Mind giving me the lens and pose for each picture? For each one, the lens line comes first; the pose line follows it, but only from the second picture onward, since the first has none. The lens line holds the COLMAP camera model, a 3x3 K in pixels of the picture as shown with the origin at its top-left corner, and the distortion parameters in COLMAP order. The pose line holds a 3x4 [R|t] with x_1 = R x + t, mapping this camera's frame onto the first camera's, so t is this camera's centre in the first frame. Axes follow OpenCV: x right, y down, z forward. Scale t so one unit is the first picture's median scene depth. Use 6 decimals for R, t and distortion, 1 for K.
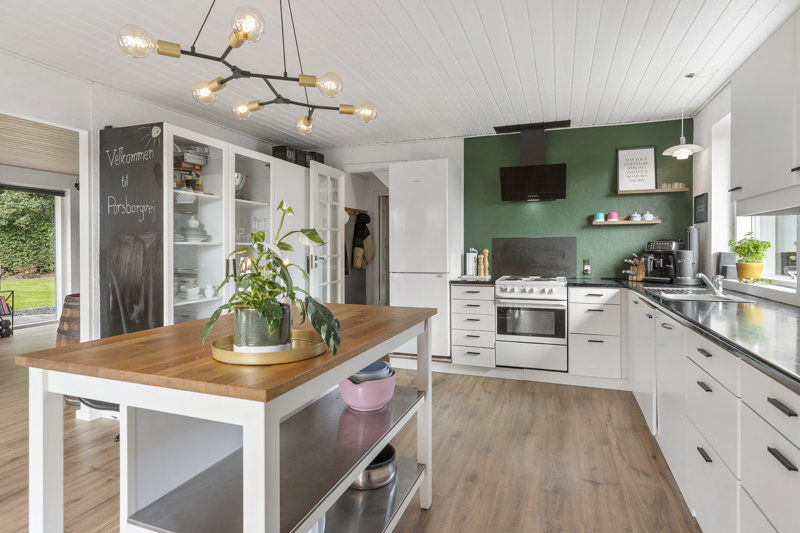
lens RADIAL K [[444.4, 0, 390.8], [0, 444.4, 254.3], [0, 0, 1]] dist [0.000153, -0.000295]
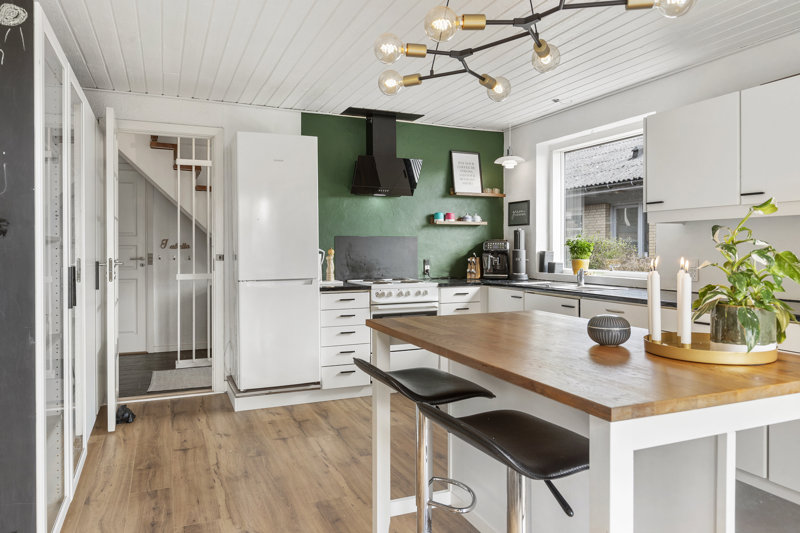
lens RADIAL K [[548.7, 0, 397.2], [0, 548.7, 254.1], [0, 0, 1]] dist [0.001002, -0.001091]
pose [[0.720097, -0.007173, 0.693836, -0.516011], [0.010091, 0.999949, -0.000135, -0.000623], [-0.693800, 0.007098, 0.720133, 0.201365]]
